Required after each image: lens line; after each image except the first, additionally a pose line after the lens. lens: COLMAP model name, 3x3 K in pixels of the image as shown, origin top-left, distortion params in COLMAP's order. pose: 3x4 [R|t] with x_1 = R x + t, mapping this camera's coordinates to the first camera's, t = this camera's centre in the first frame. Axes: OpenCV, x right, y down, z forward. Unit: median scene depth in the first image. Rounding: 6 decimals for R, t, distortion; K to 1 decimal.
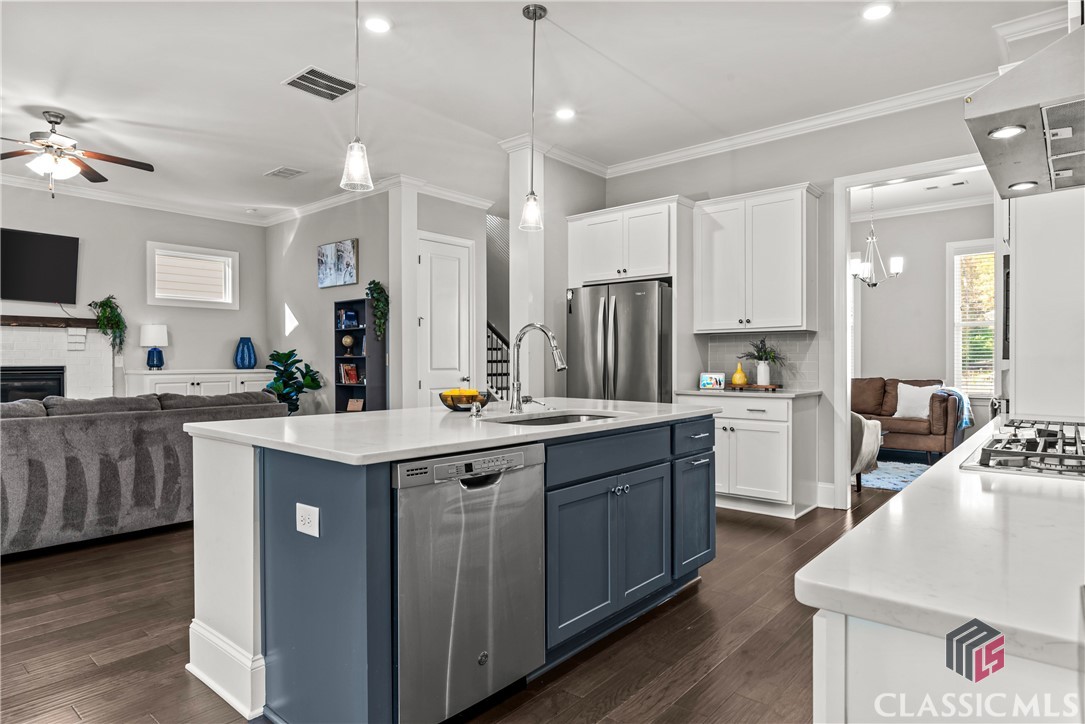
lens RADIAL K [[627.0, 0, 544.5], [0, 627.0, 366.2], [0, 0, 1]] dist [-0.001139, -0.000315]
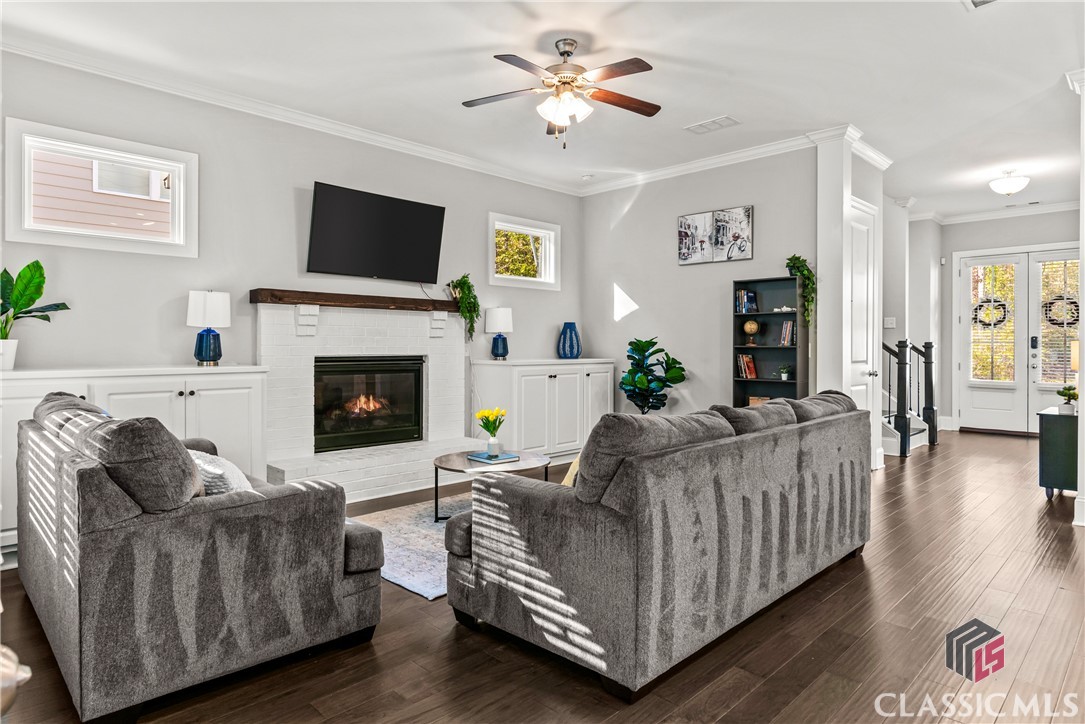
lens RADIAL K [[627.0, 0, 538.8], [0, 627.0, 351.3], [0, 0, 1]] dist [-0.001139, -0.000315]
pose [[0.997378, 0.005698, -0.072138, -0.521838], [-0.005567, 0.999982, 0.002016, -0.008295], [0.072148, -0.001609, 0.997393, 0.139995]]
